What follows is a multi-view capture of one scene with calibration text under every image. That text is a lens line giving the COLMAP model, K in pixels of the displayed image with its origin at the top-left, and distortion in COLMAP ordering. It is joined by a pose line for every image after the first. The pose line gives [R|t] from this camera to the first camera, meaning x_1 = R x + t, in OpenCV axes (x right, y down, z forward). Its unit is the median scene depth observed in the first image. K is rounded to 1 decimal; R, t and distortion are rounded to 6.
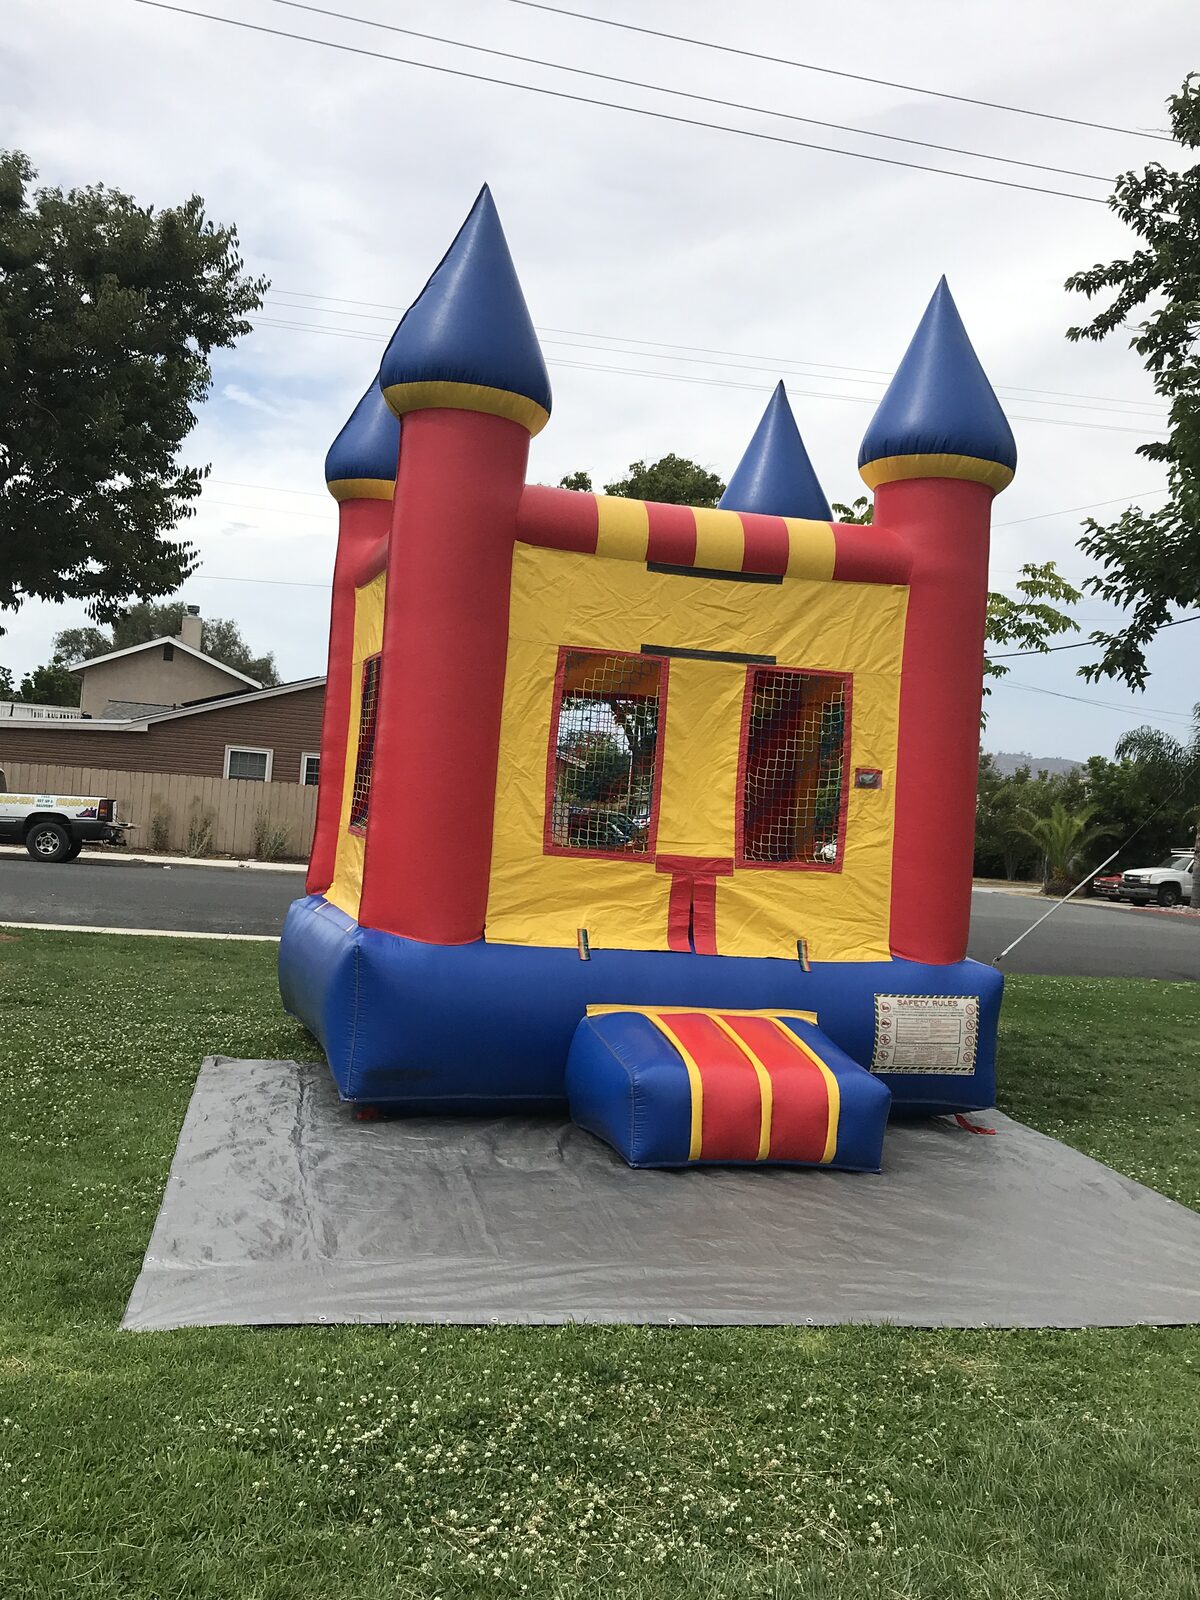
lens RADIAL K [[1624.9, 0, 612.9], [0, 1624.9, 854.1], [0, 0, 1]] dist [0.021922, 0.000000]
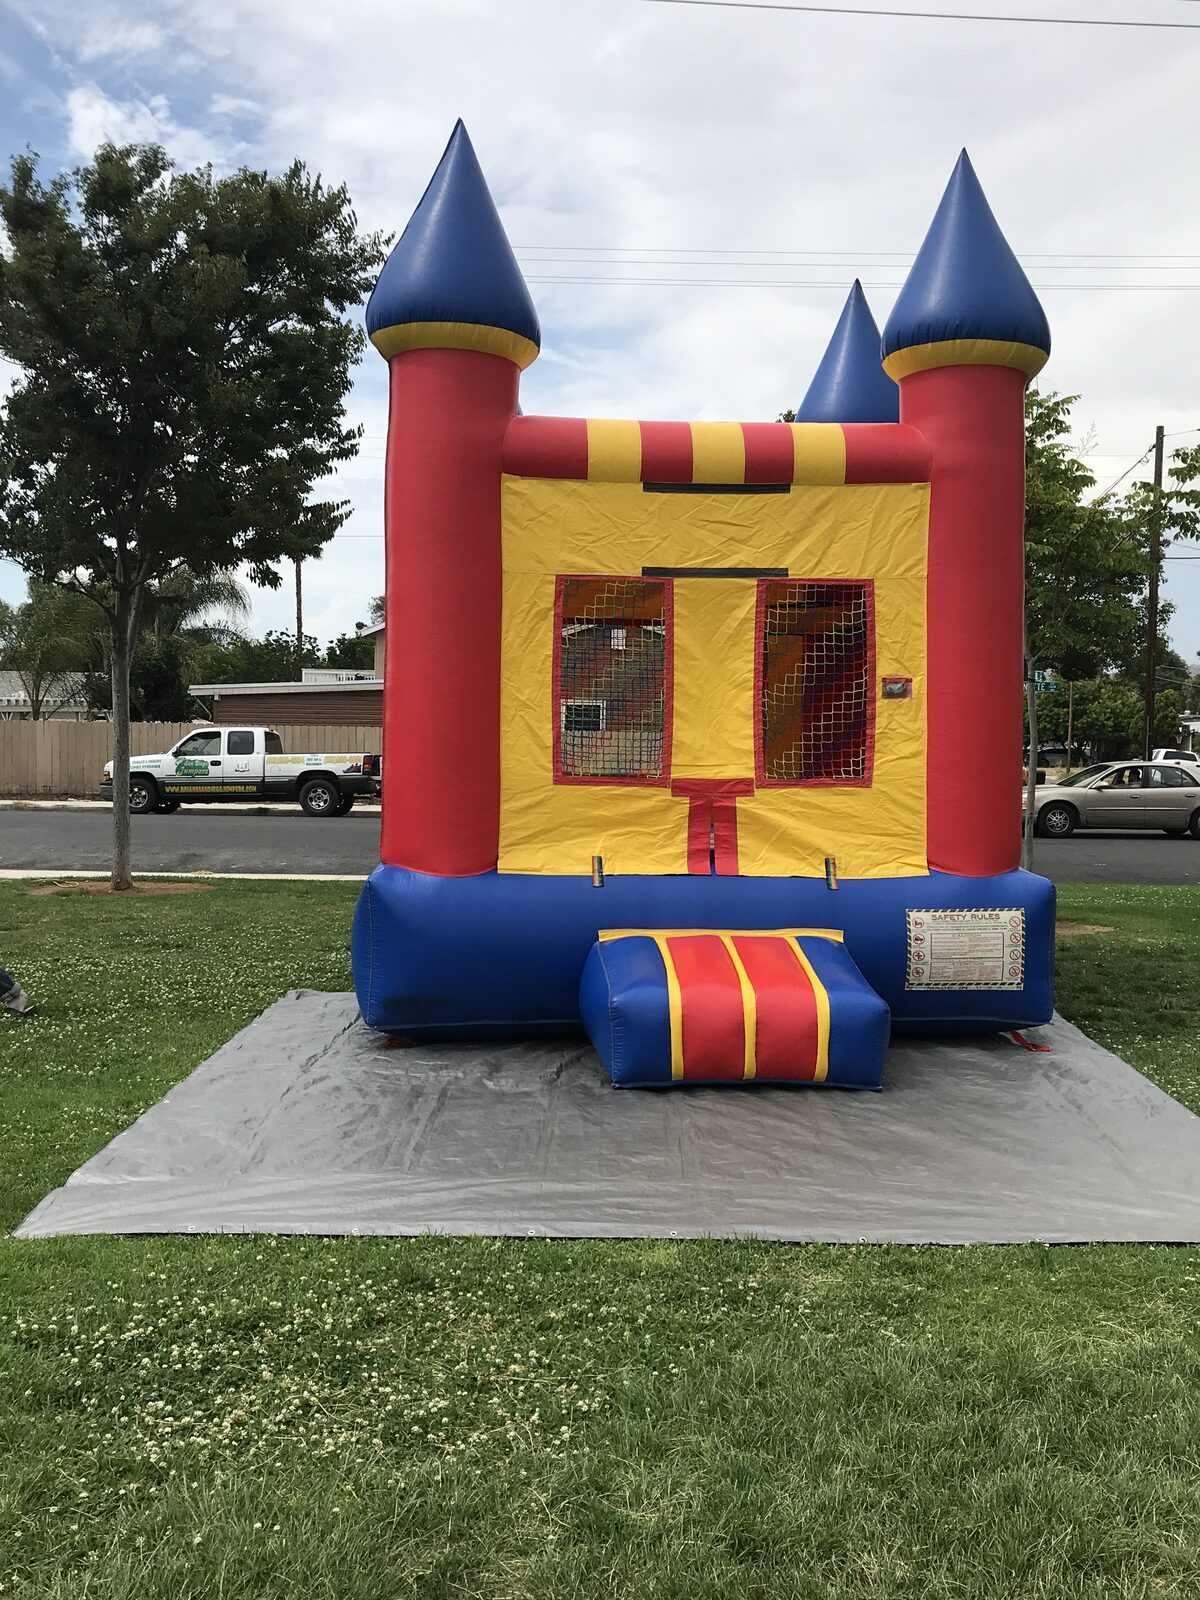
lens RADIAL K [[1624.9, 0, 604.1], [0, 1624.9, 856.8], [0, 0, 1]] dist [0.021922, 0.000000]
pose [[0.976171, -0.043080, -0.212683, 0.189360], [0.051687, 0.998047, 0.035074, 0.011106], [0.210757, -0.045231, 0.976492, 0.016170]]
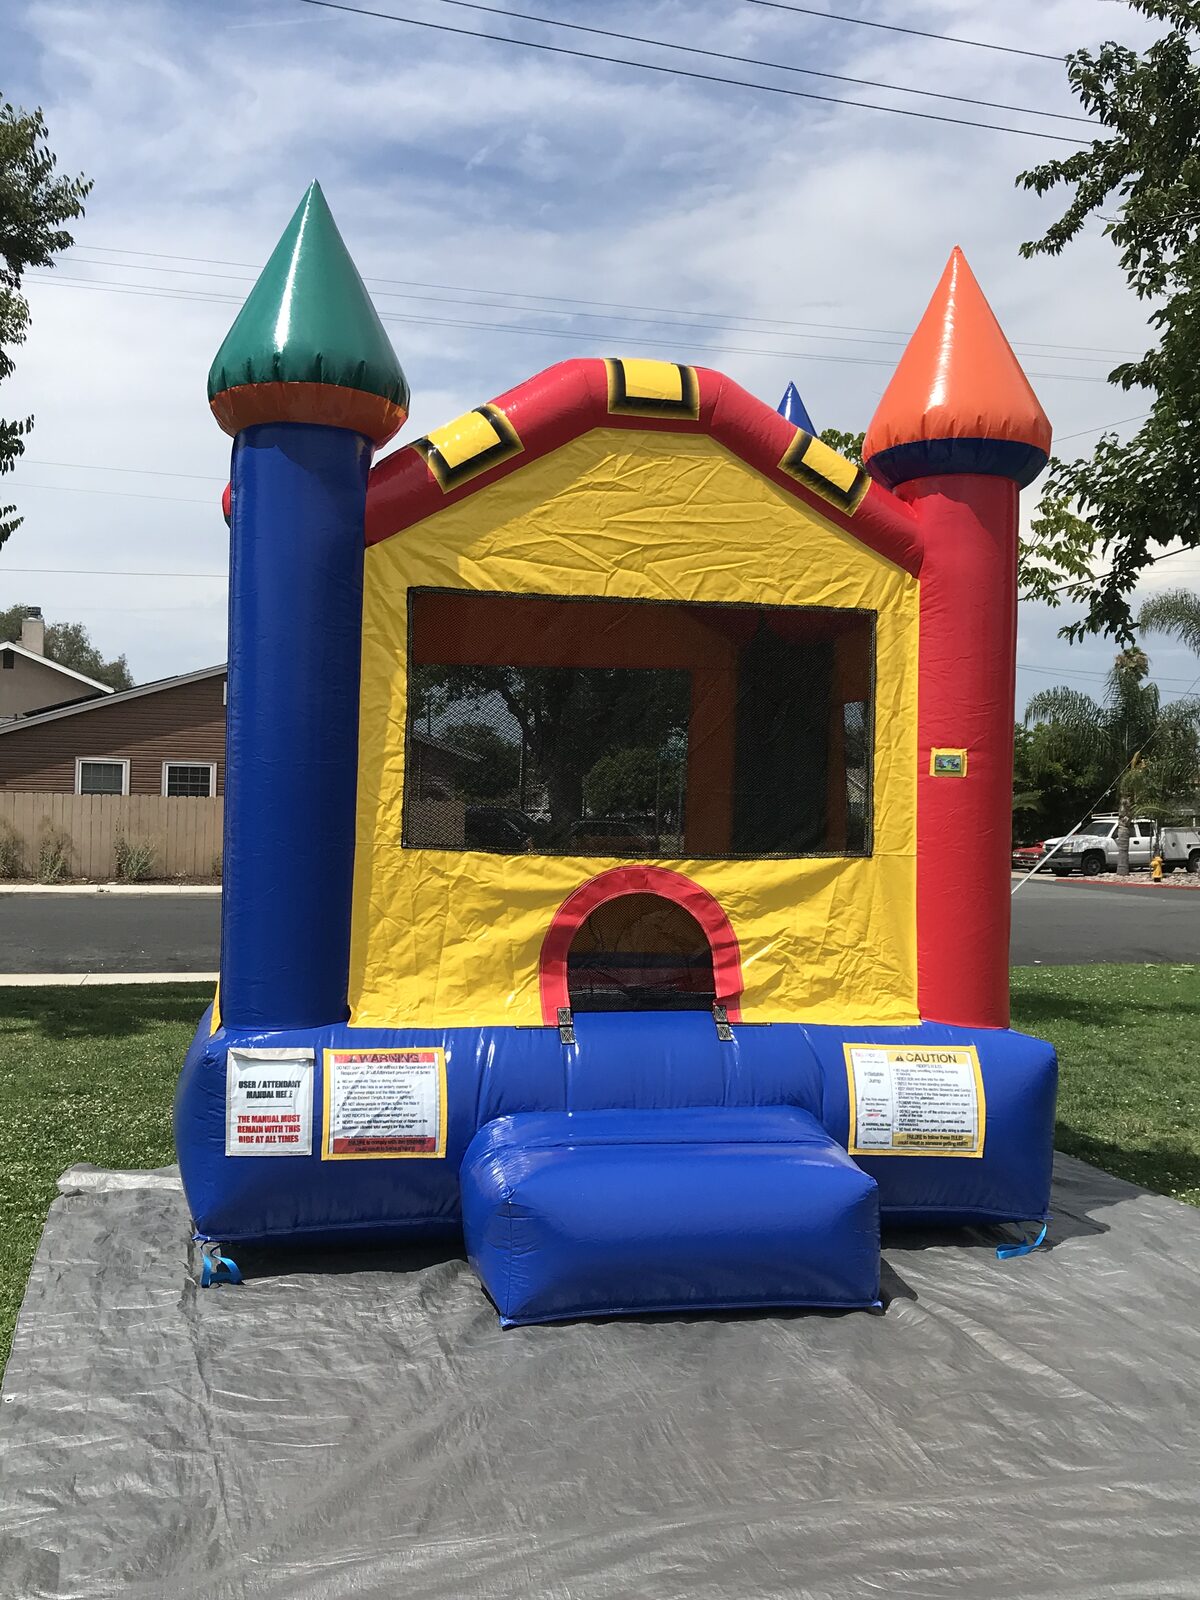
lens RADIAL K [[1670.6, 0, 614.7], [0, 1670.6, 836.2], [0, 0, 1]] dist [0.002153, 0.000000]
pose [[0.995869, -0.054502, 0.072627, -0.044668], [0.054992, 0.998475, -0.004762, -0.010483], [-0.072256, 0.008736, 0.997348, 0.235287]]
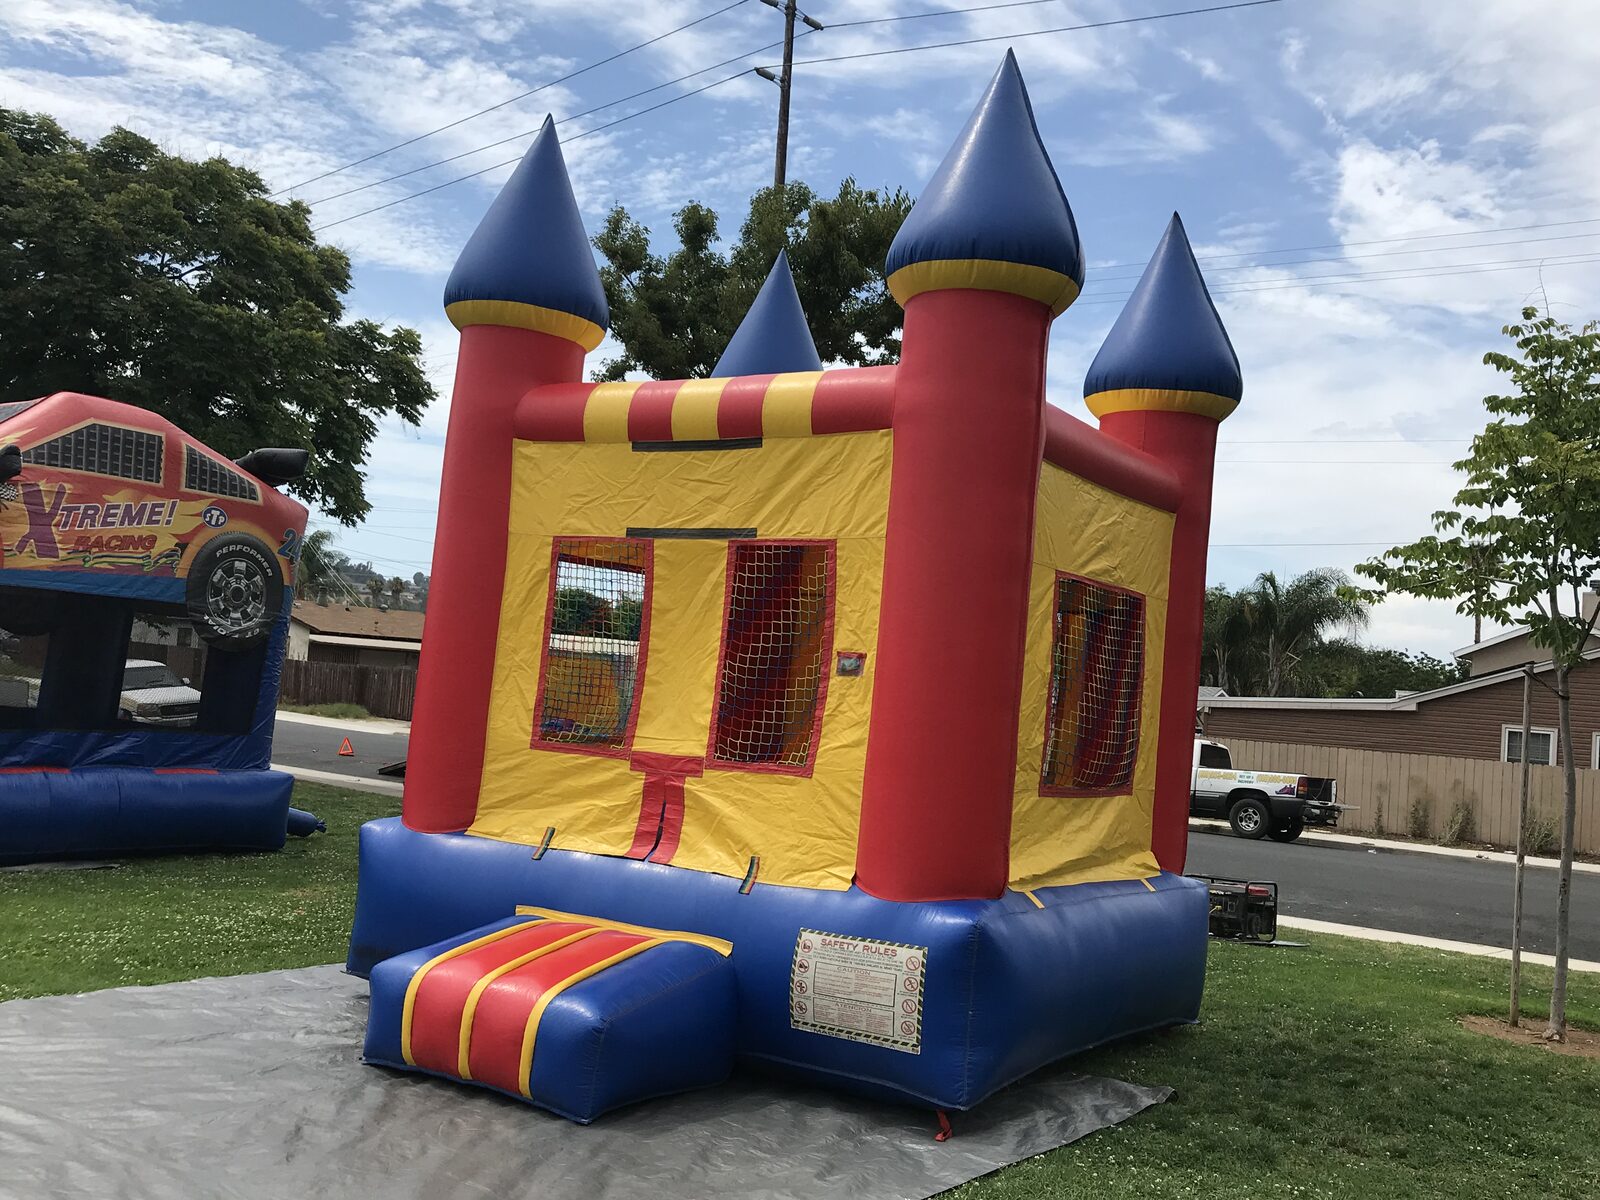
lens RADIAL K [[1624.9, 0, 806.5], [0, 1624.9, 626.7], [0, 0, 1]] dist [0.021922, 0.000000]
pose [[0.656177, -0.053909, -0.752679, 0.763473], [-0.055232, 0.991339, -0.119153, 0.033581], [0.752583, 0.119757, 0.647516, 0.451856]]
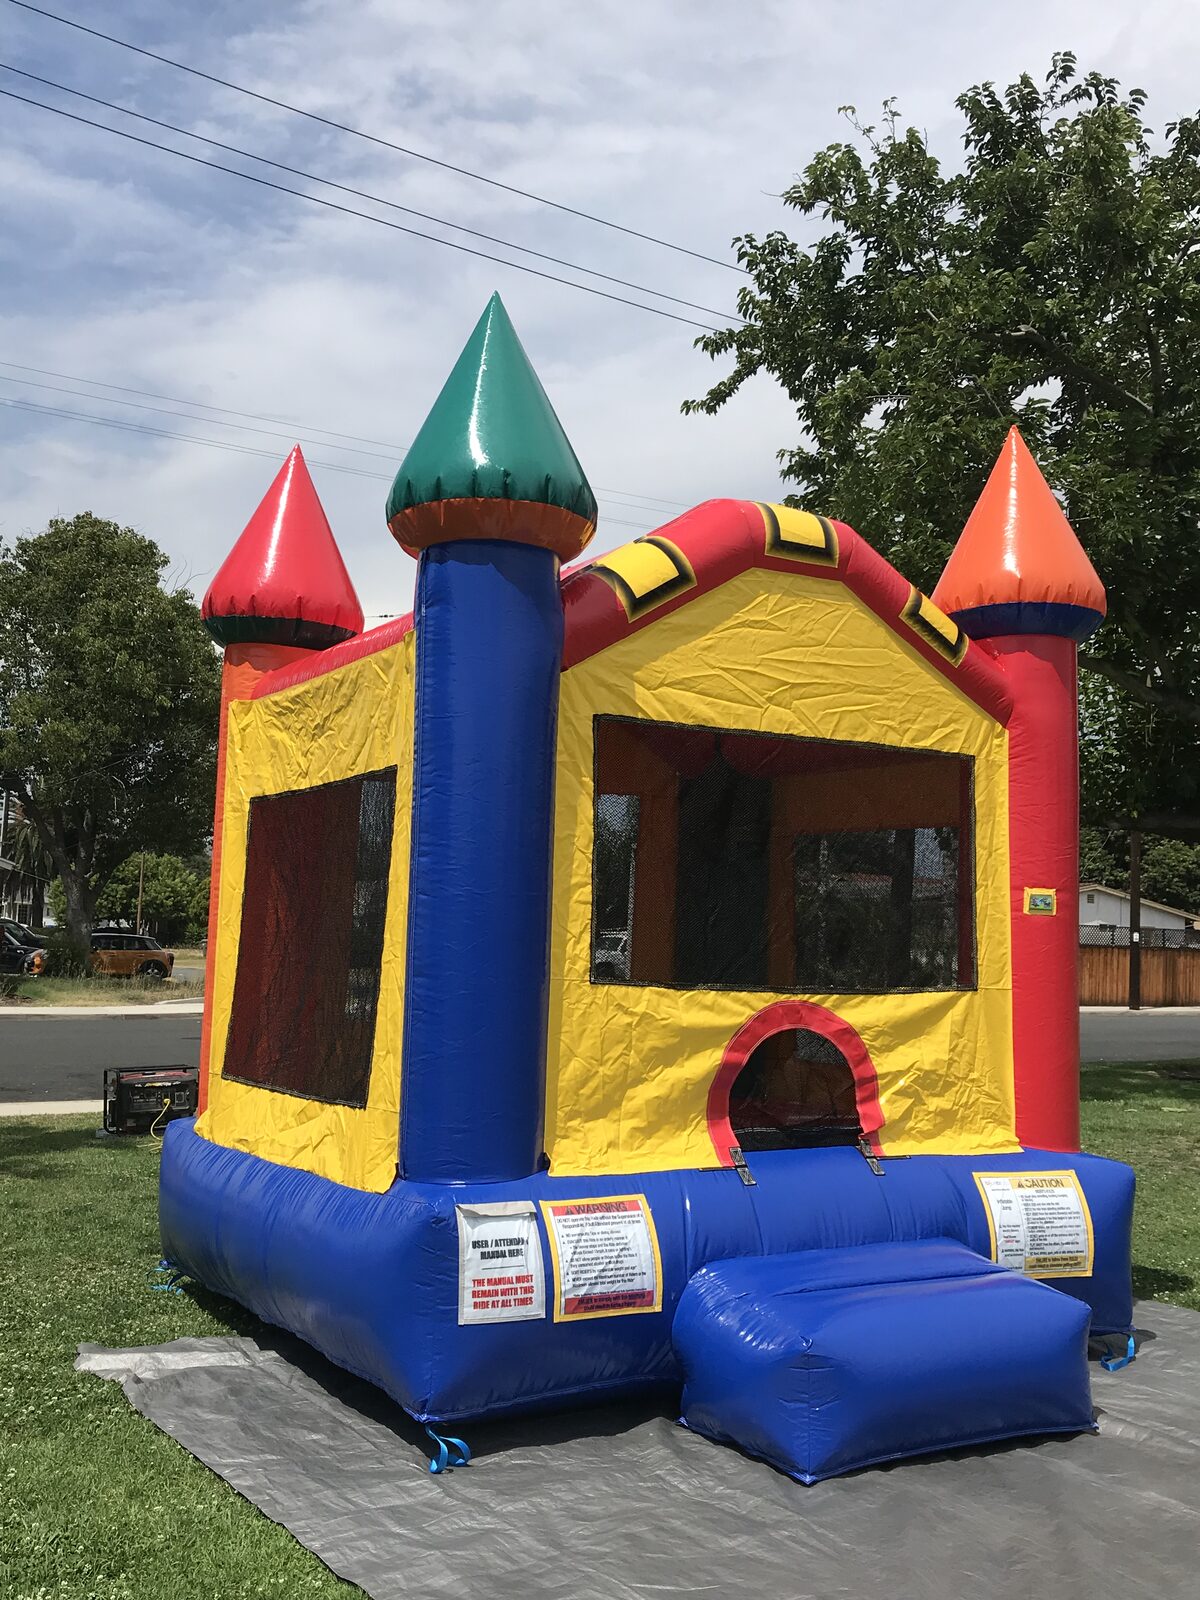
lens RADIAL K [[1670.6, 0, 606.3], [0, 1670.6, 811.4], [0, 0, 1]] dist [0.002153, 0.000000]
pose [[0.916233, -0.017602, 0.400259, -0.324353], [0.048665, 0.996527, -0.067575, -0.035446], [-0.397680, 0.081393, 0.913907, 0.312756]]
